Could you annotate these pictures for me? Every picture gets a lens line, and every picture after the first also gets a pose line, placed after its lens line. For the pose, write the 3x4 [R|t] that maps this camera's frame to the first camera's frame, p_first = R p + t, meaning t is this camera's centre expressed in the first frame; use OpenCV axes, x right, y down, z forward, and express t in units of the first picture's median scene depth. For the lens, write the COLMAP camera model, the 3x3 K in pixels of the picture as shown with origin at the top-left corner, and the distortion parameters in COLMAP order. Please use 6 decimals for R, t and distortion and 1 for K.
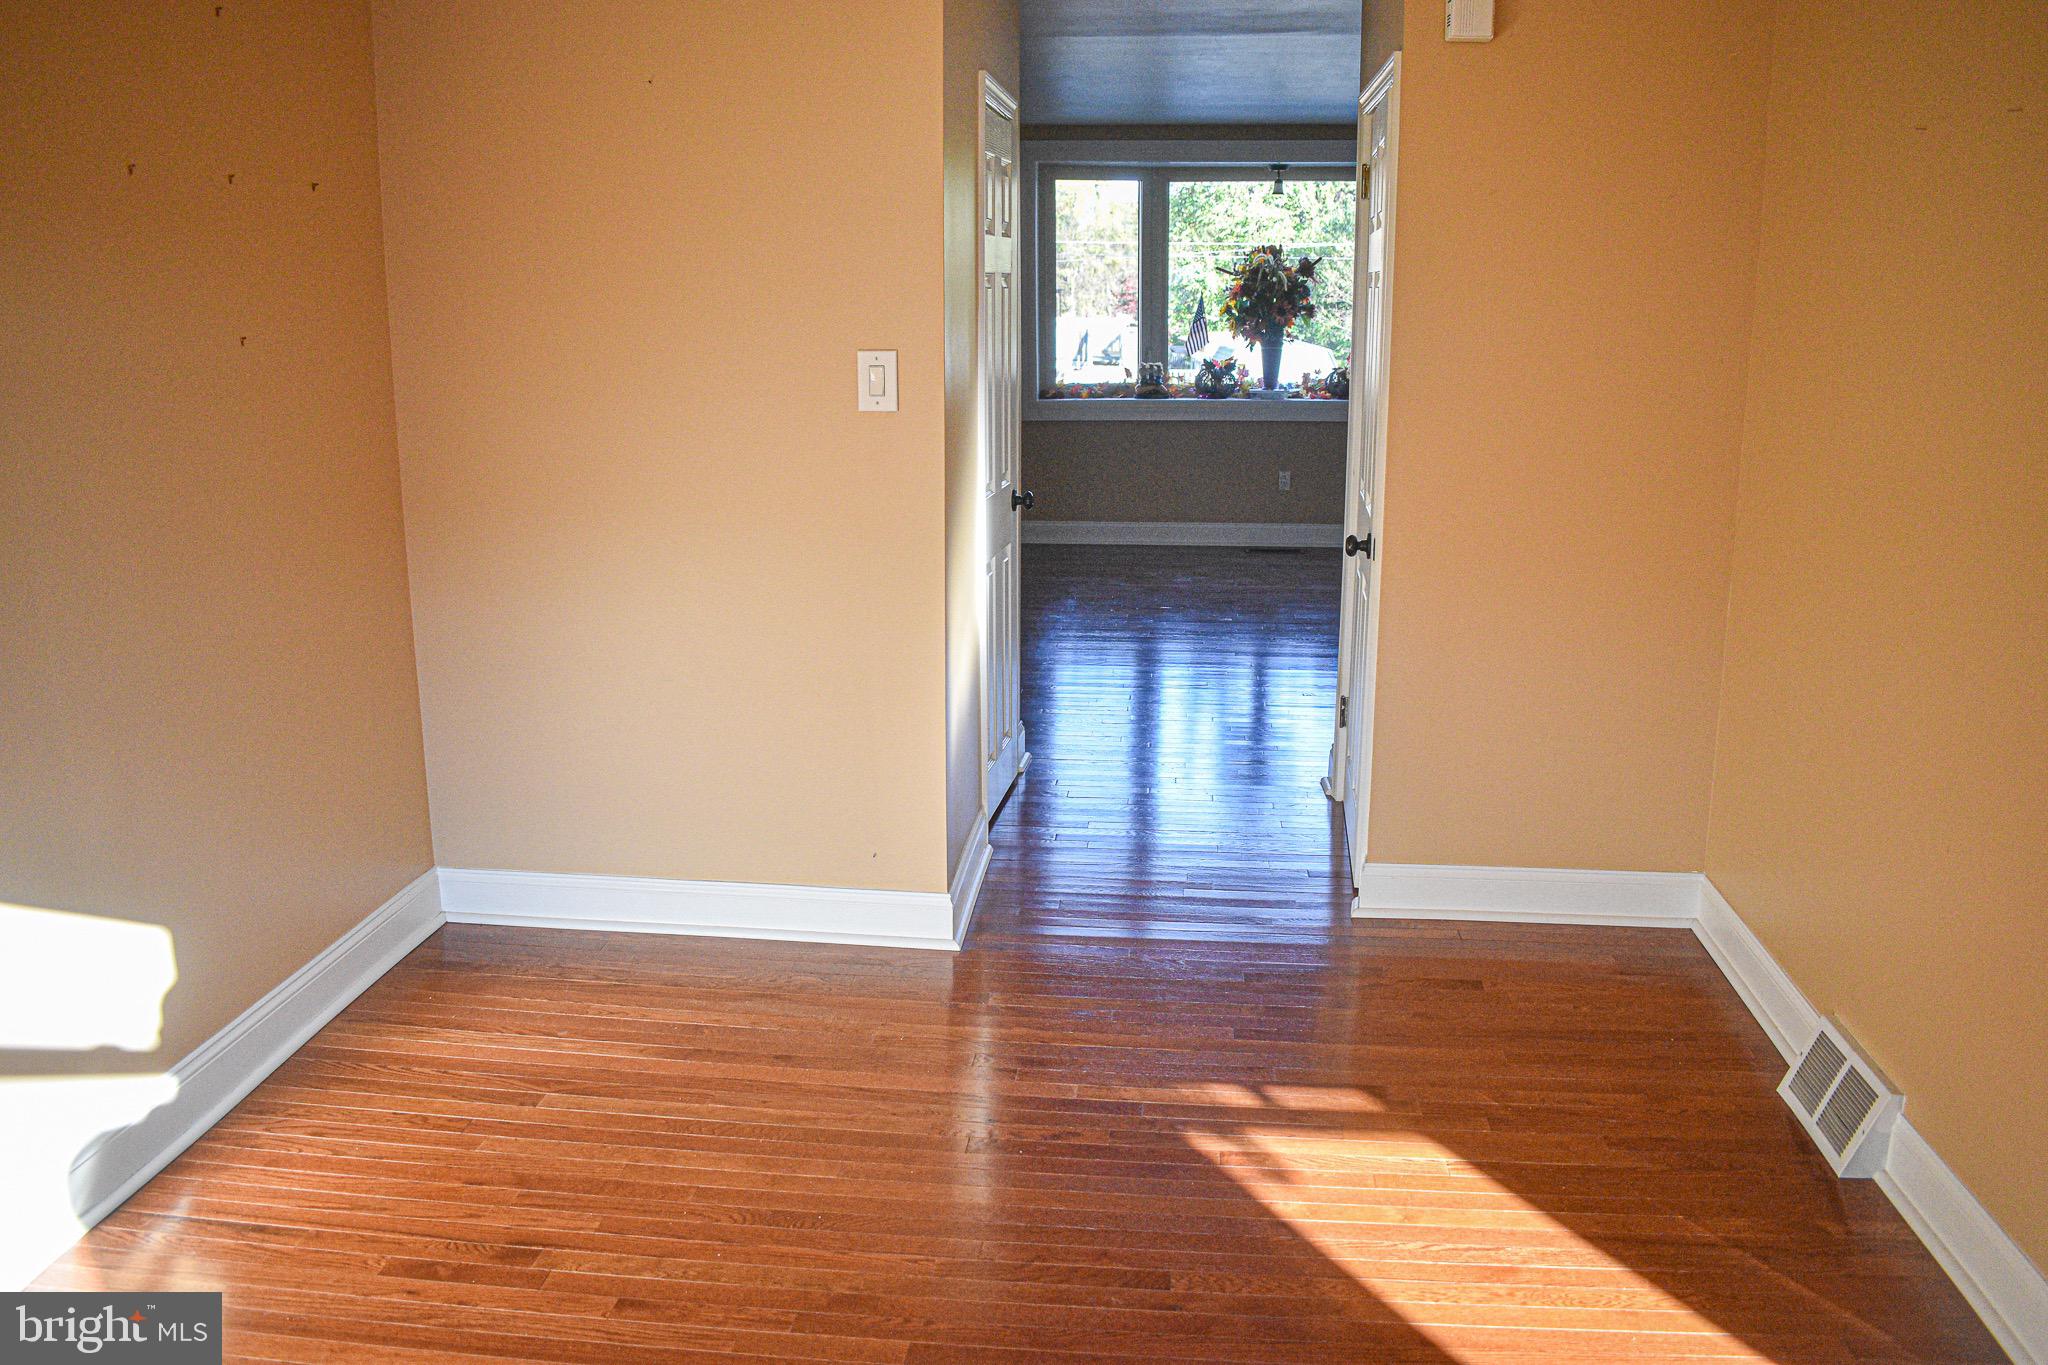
lens RADIAL K [[1622.4, 0, 1016.1], [0, 1622.4, 683.5], [0, 0, 1]] dist [-0.086831, 0.003641]
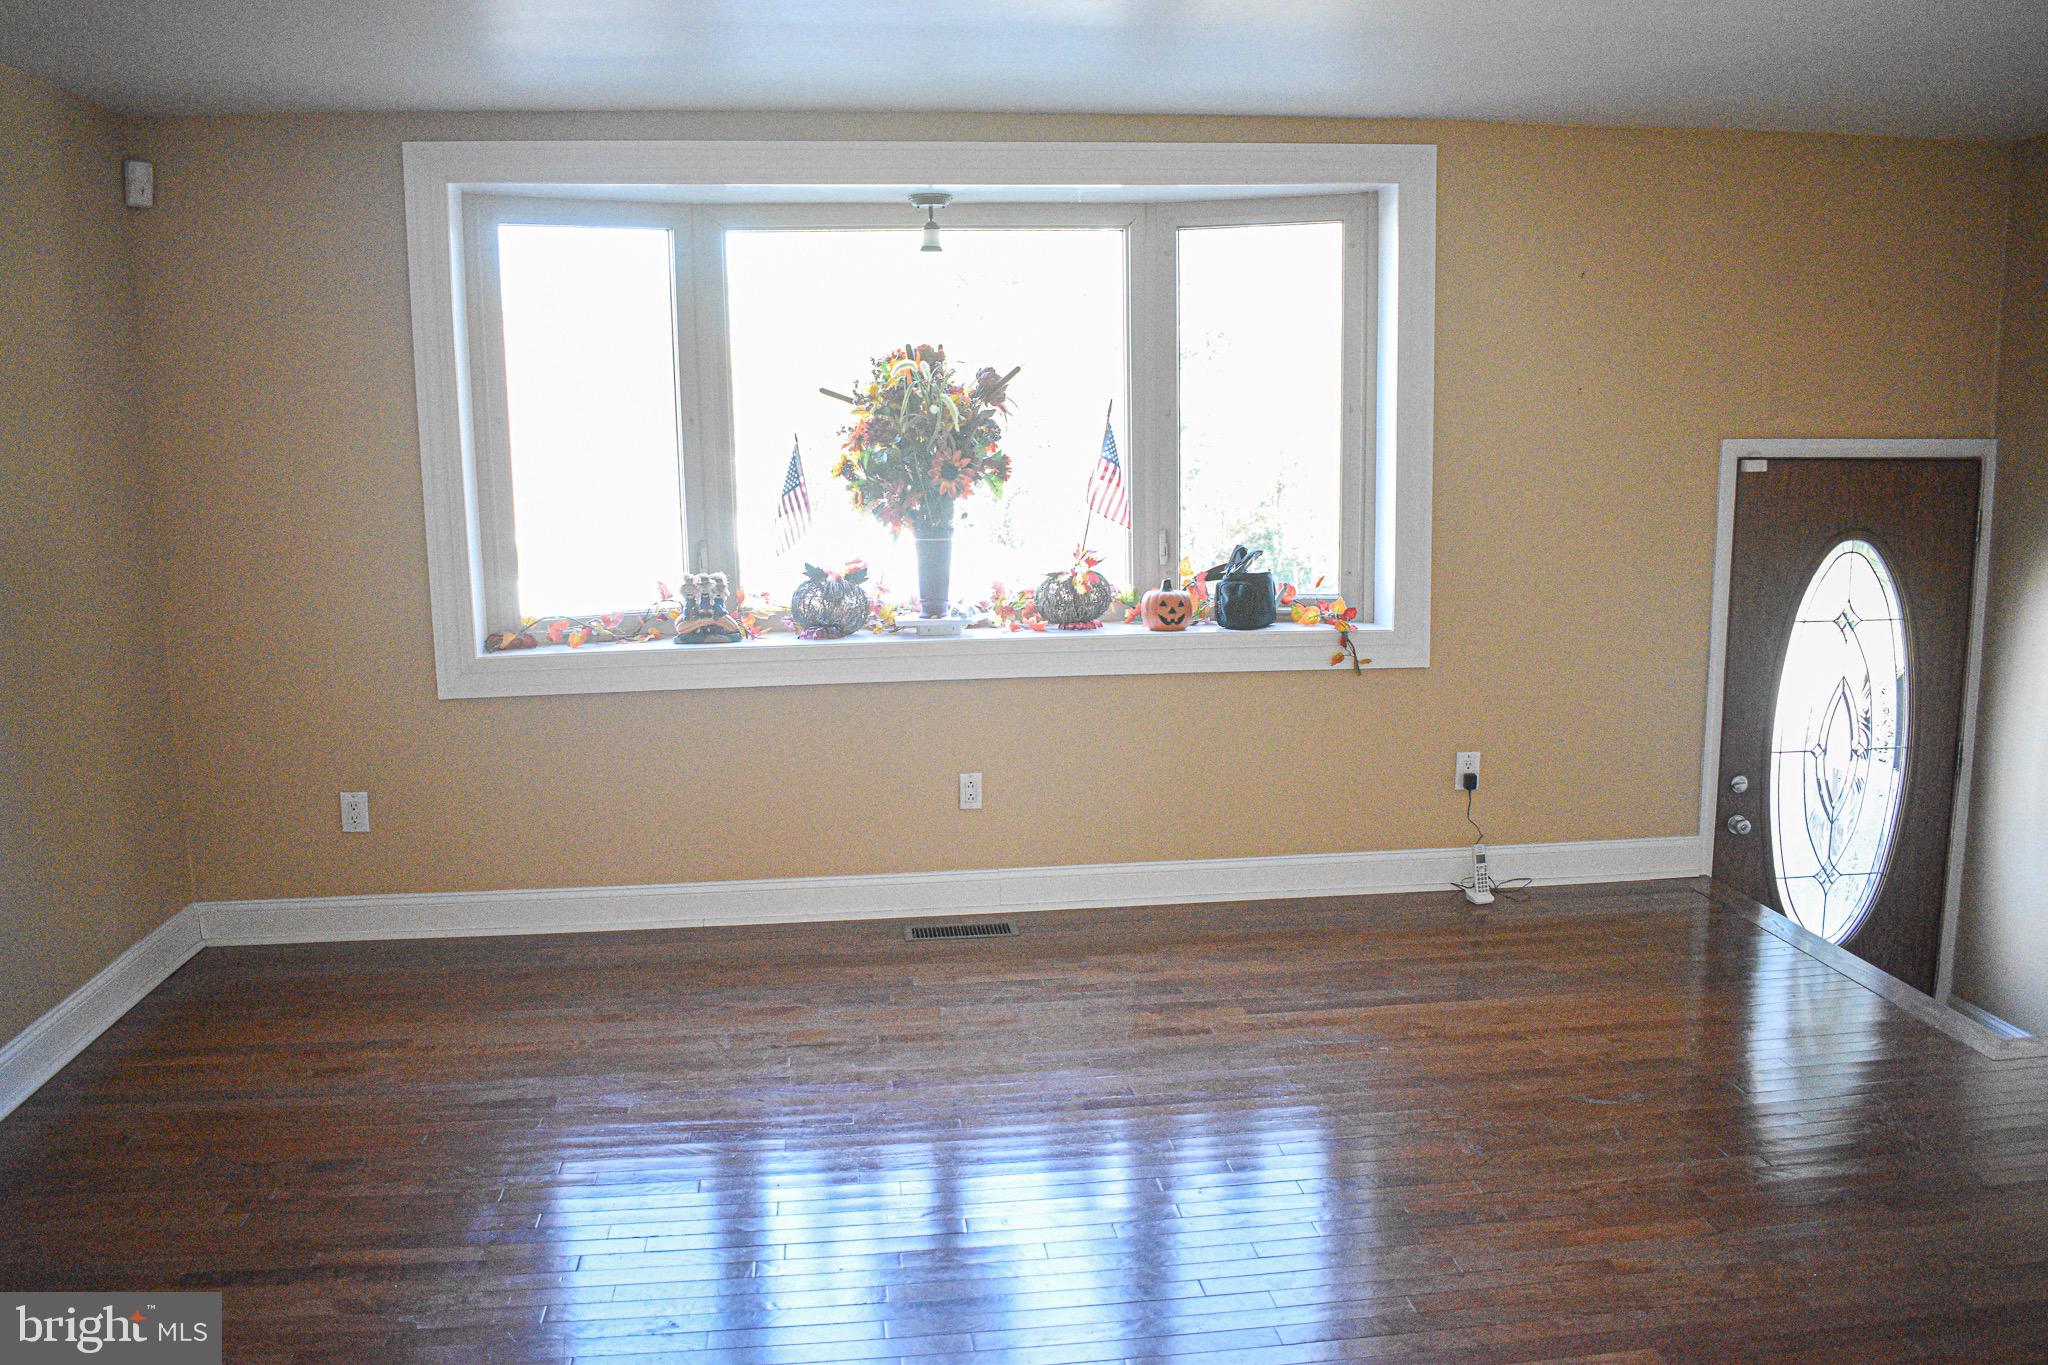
lens RADIAL K [[1622.4, 0, 1008.8], [0, 1622.4, 669.9], [0, 0, 1]] dist [-0.086831, 0.003641]
pose [[0.972956, -0.044903, 0.226584, 0.060548], [0.065756, 0.994180, -0.085338, -0.118537], [-0.221434, 0.097930, 0.970246, 0.484392]]
